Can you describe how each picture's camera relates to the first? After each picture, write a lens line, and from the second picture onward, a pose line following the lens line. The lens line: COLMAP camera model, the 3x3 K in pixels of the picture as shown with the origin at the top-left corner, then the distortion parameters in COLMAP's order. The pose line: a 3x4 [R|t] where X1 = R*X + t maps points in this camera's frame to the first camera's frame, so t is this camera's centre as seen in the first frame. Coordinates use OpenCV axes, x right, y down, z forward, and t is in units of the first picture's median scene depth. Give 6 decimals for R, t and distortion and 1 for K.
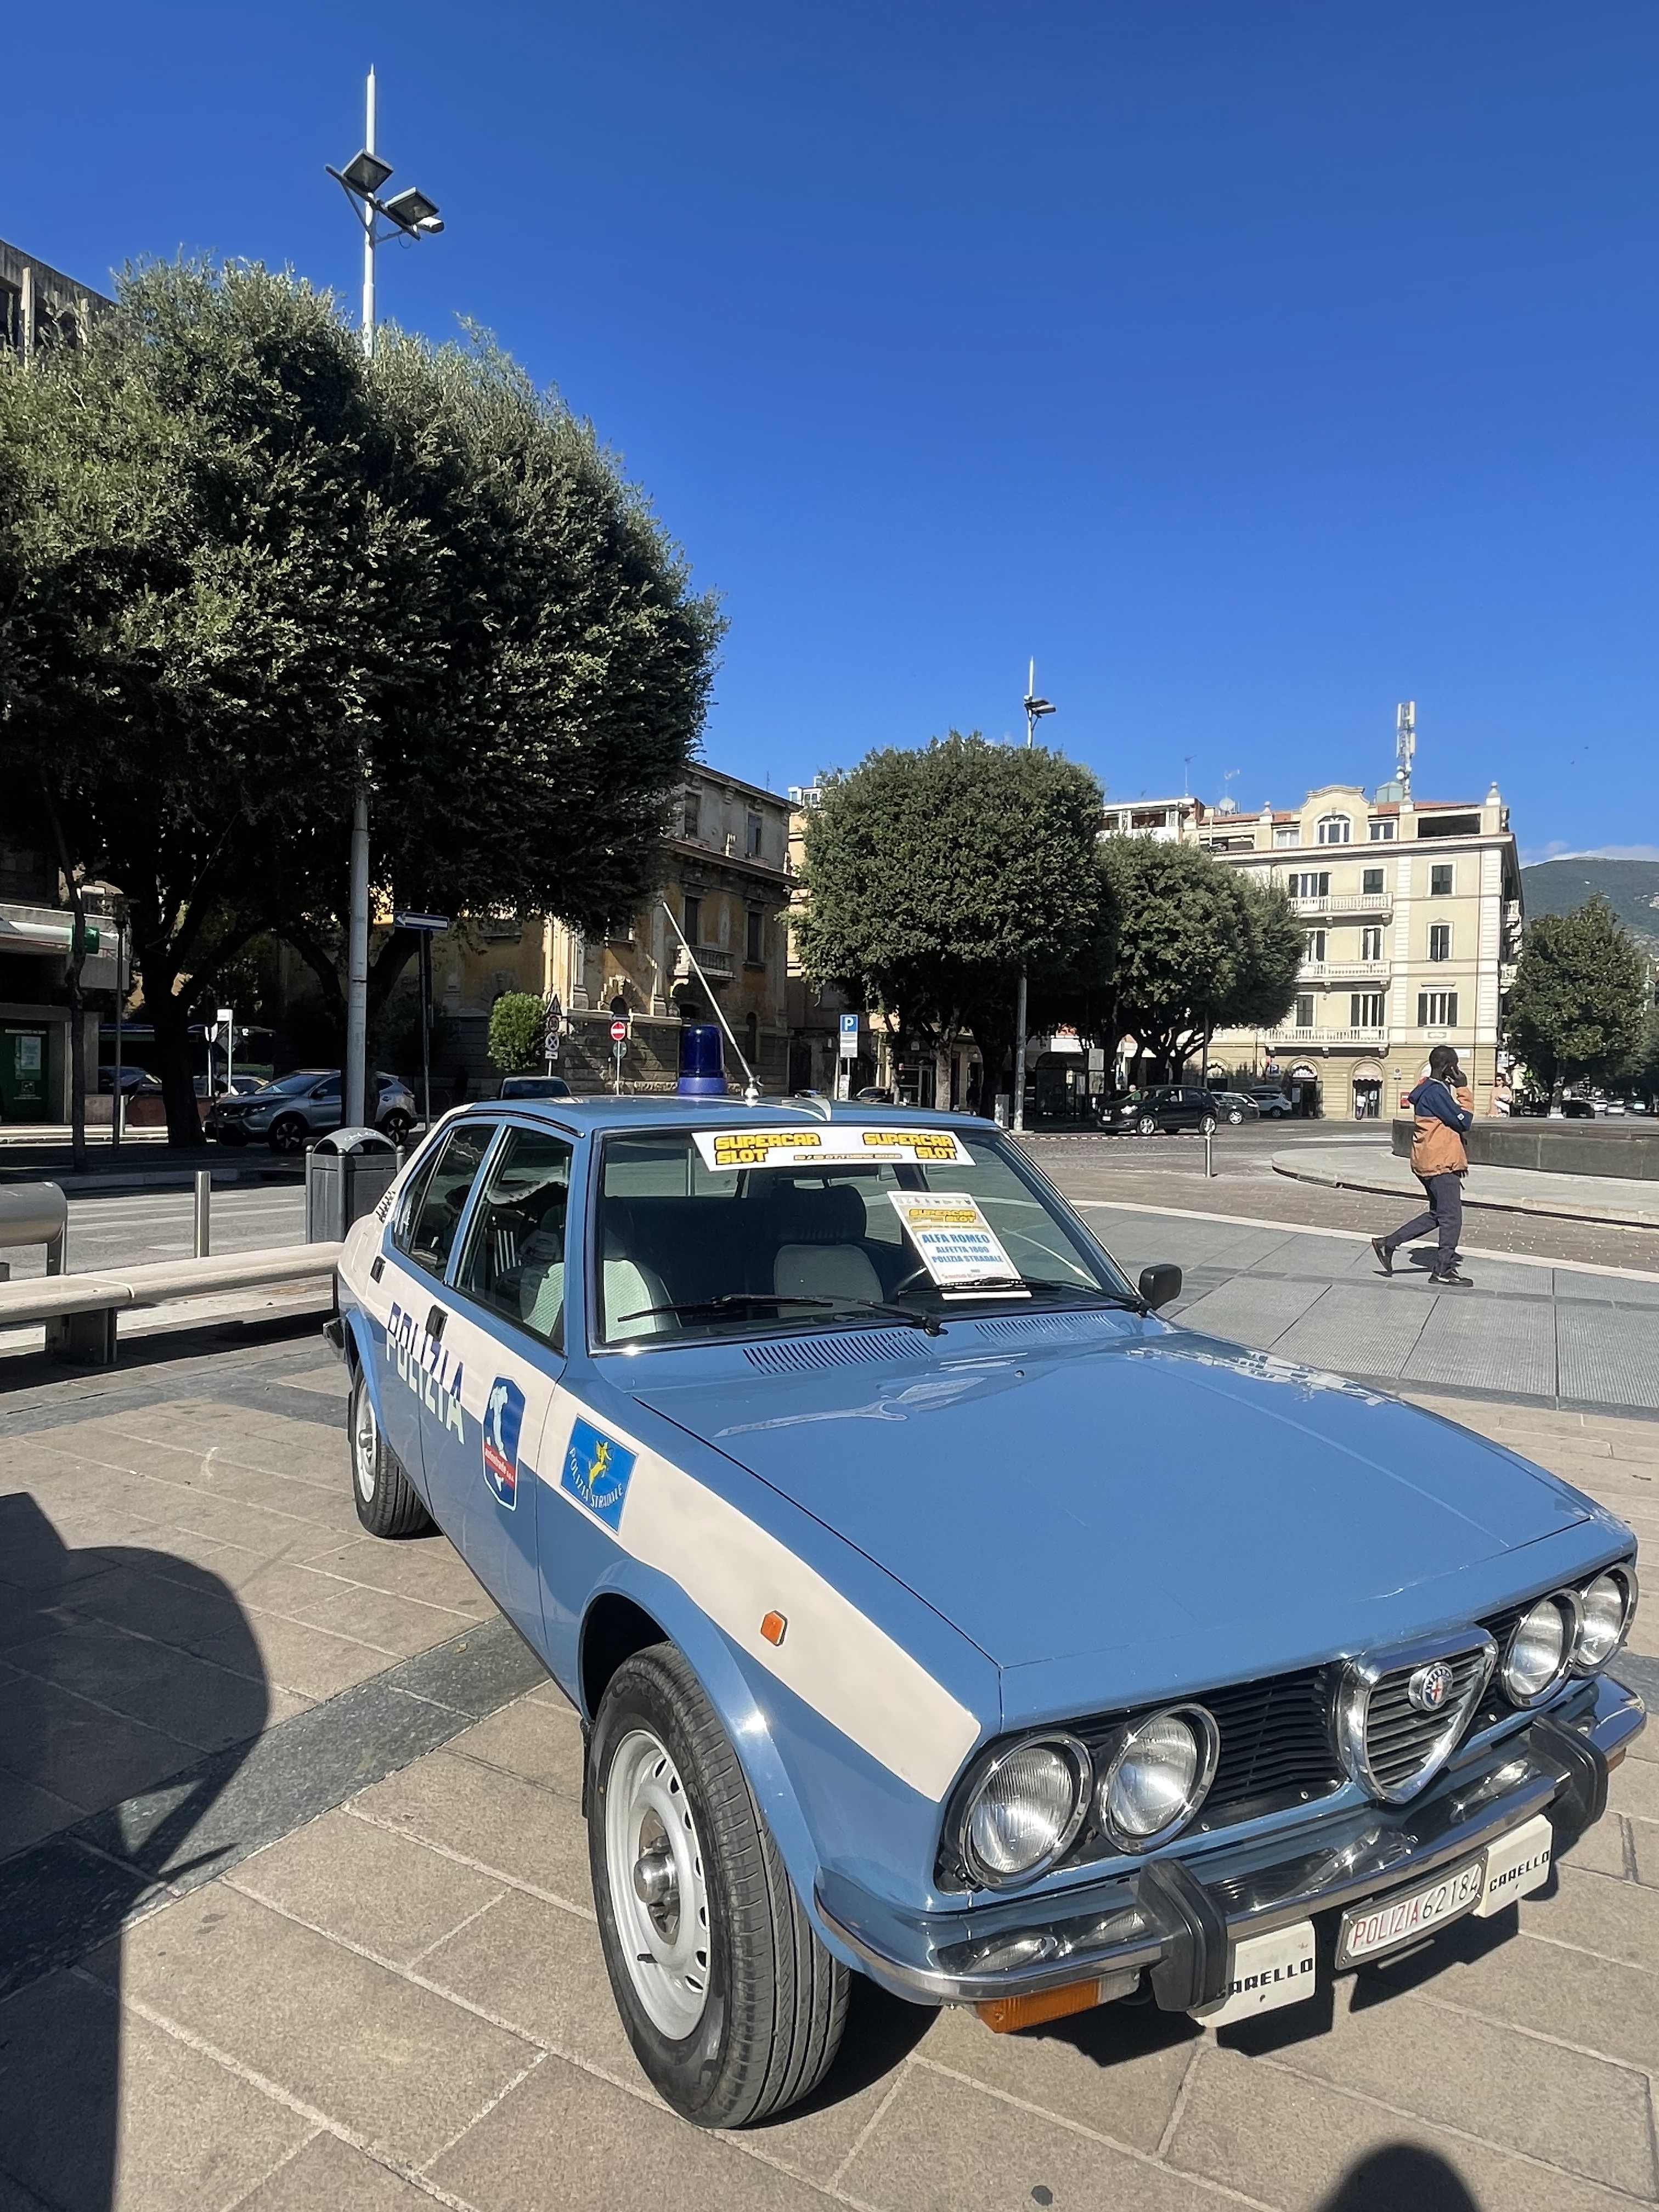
lens RADIAL K [[1271.5, 0, 836.8], [0, 1271.5, 1104.5], [0, 0, 1]] dist [-0.003779, 0.000356]
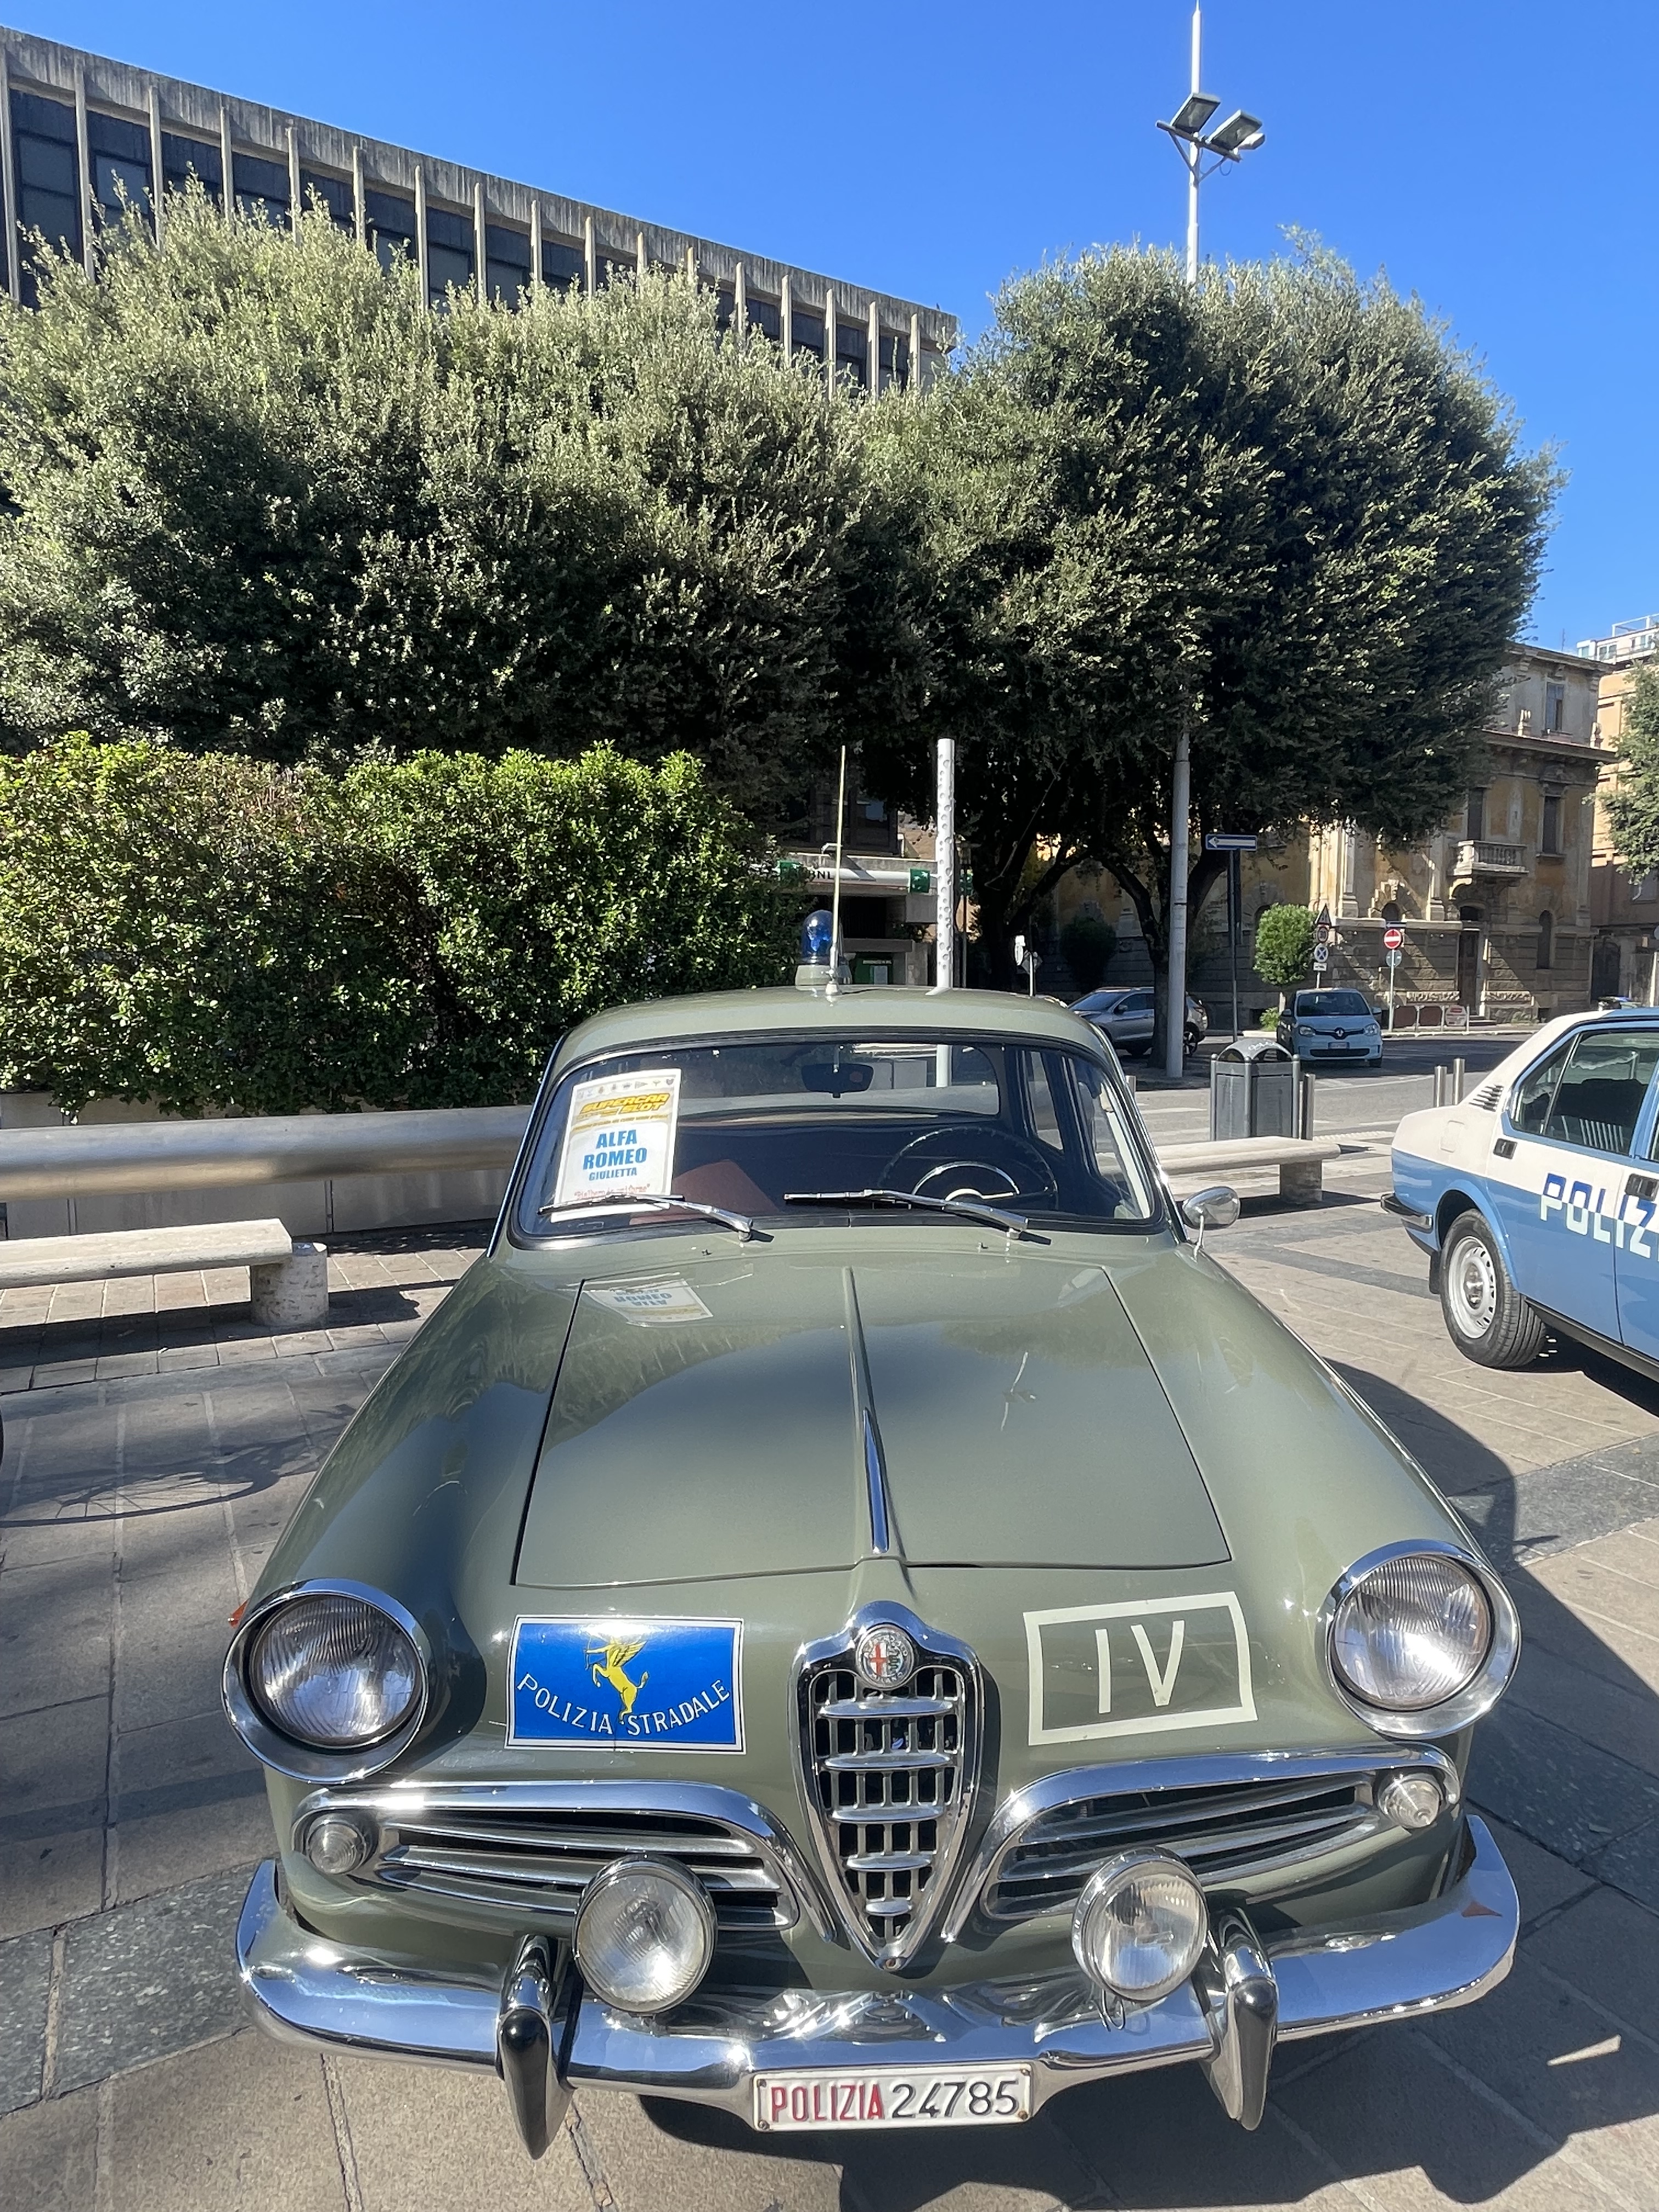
lens RADIAL K [[1271.5, 0, 836.8], [0, 1271.5, 1104.5], [0, 0, 1]] dist [-0.003779, 0.000356]
pose [[0.849139, 0.022823, -0.527676, -0.052178], [0.012625, 0.997903, 0.063478, 0.000337], [0.528019, -0.060563, 0.847070, -0.073761]]
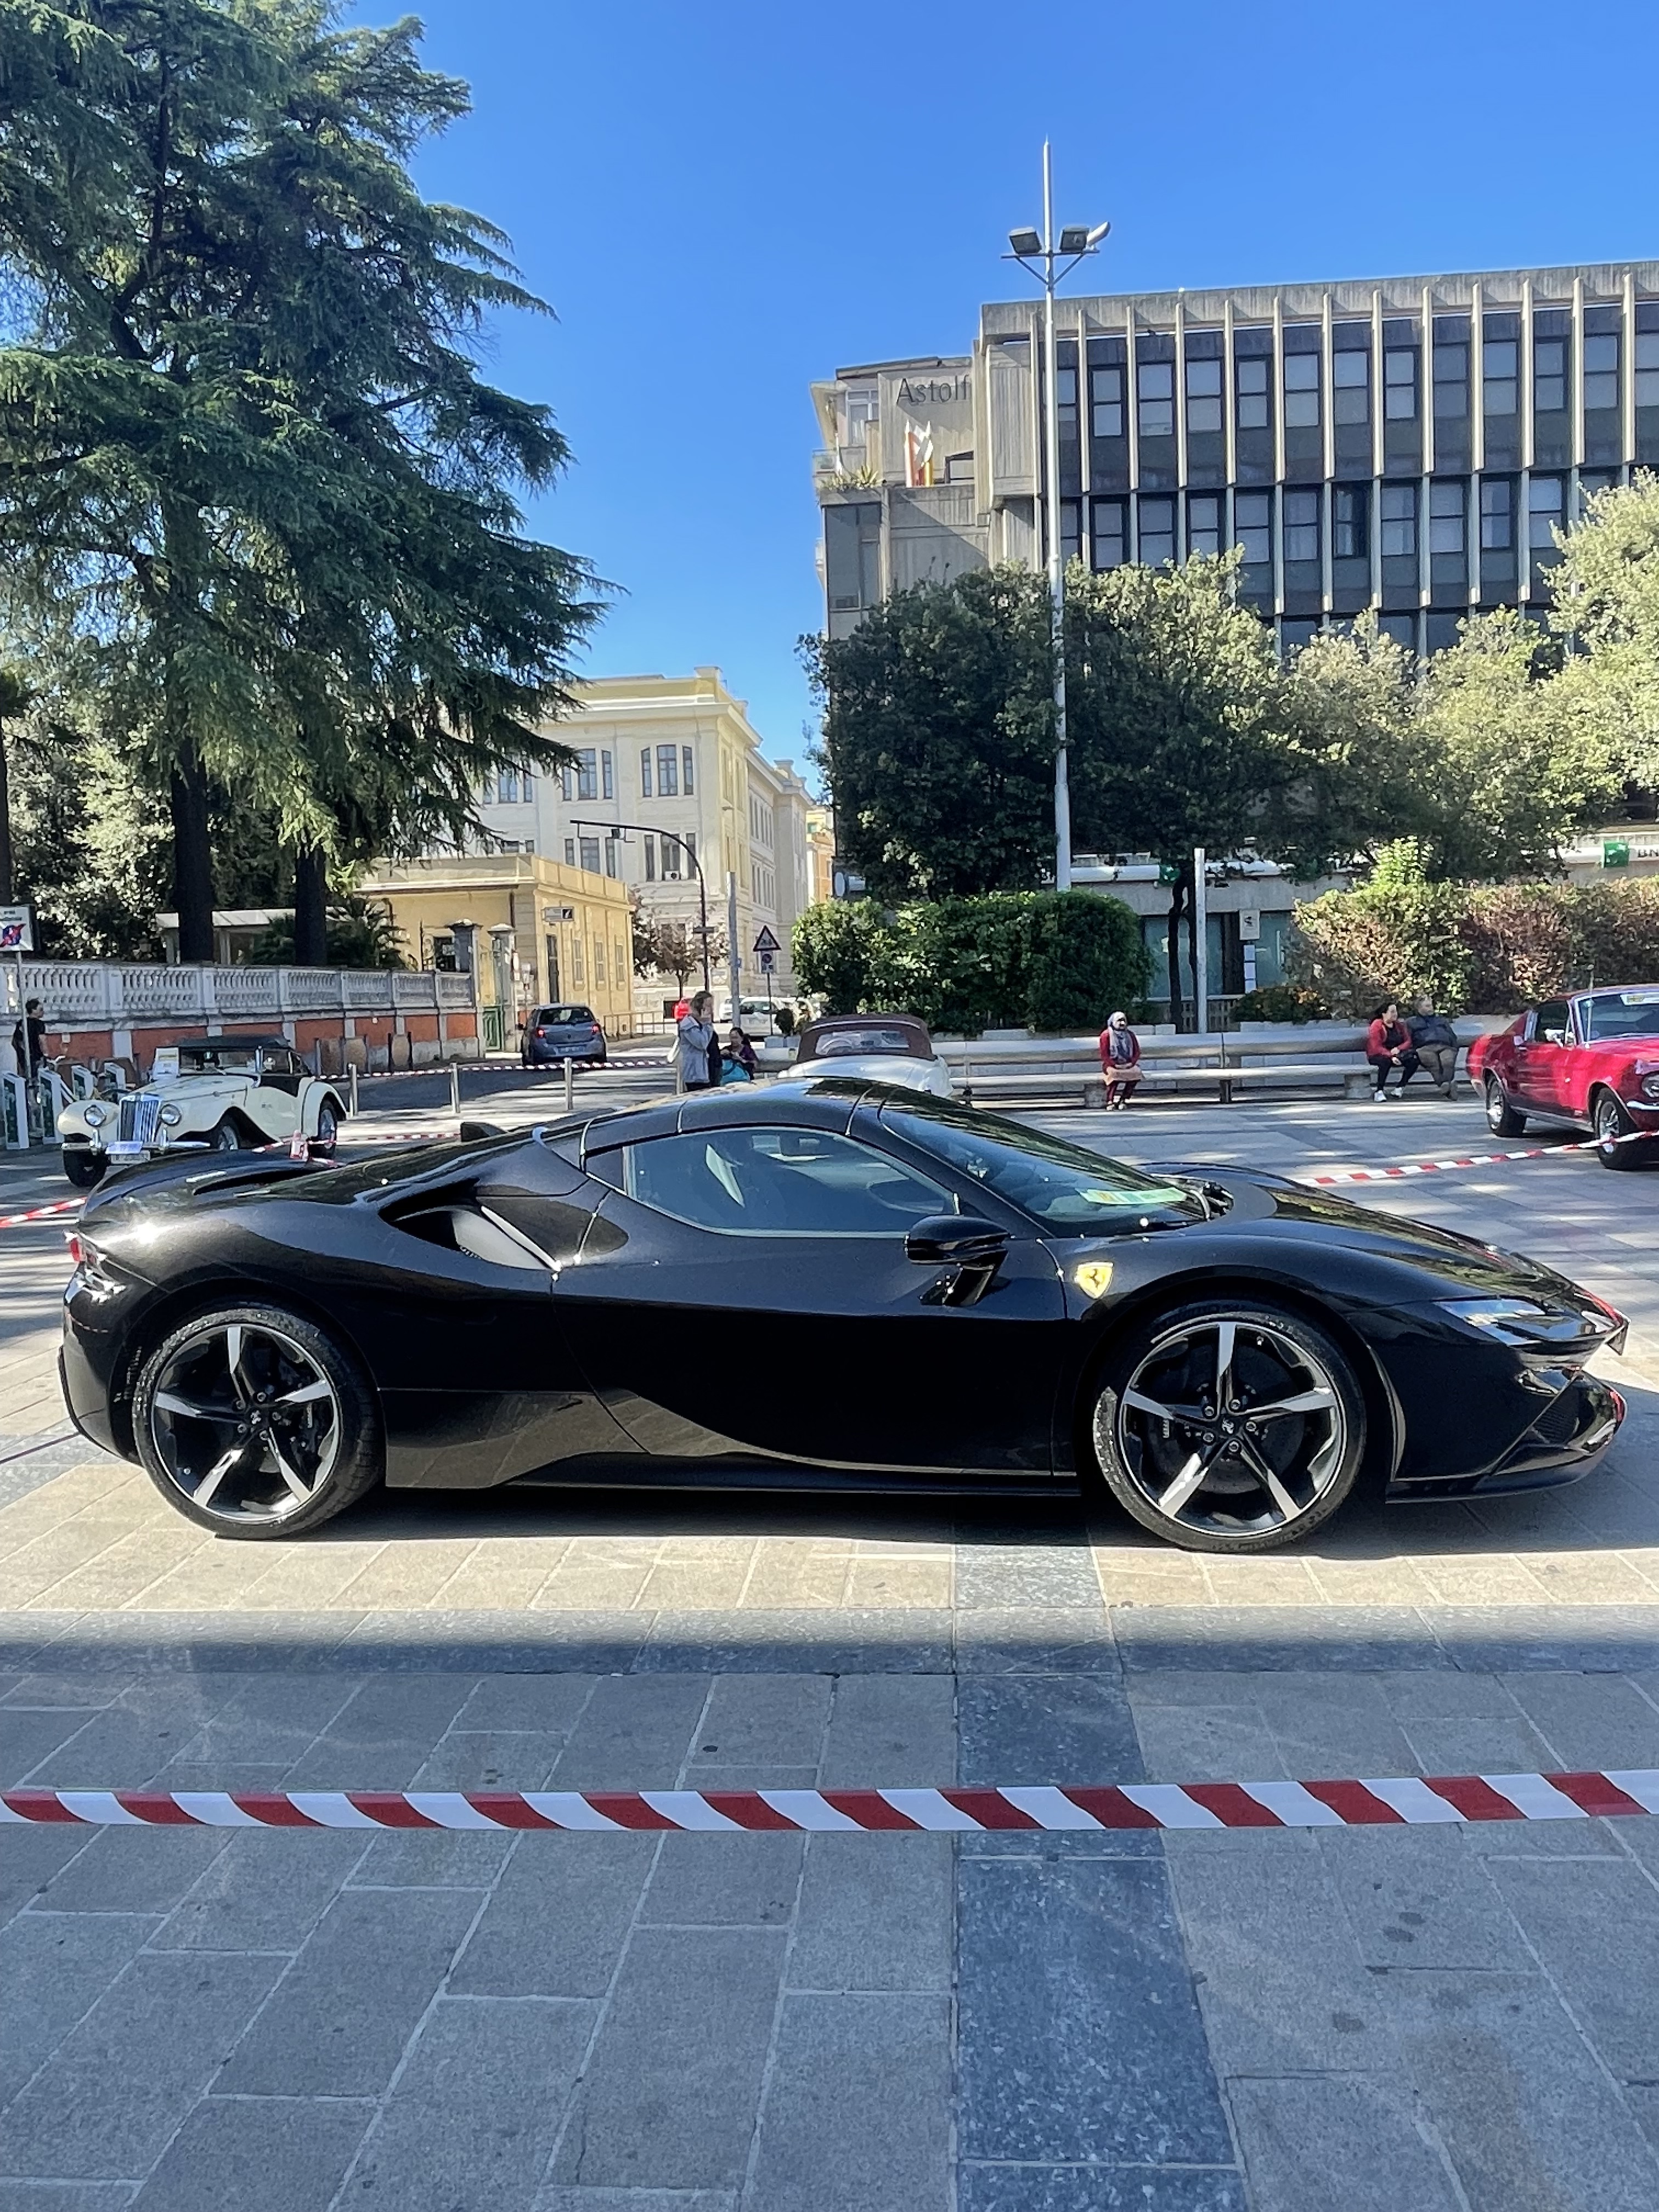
lens RADIAL K [[1610.7, 0, 840.2], [0, 1610.7, 1109.4], [0, 0, 1]] dist [-0.004042, -0.002624]
pose [[0.420103, 0.028457, -0.907030, 0.245853], [0.029068, 0.998573, 0.044792, 0.019546], [0.907011, -0.045183, 0.418677, -1.081552]]
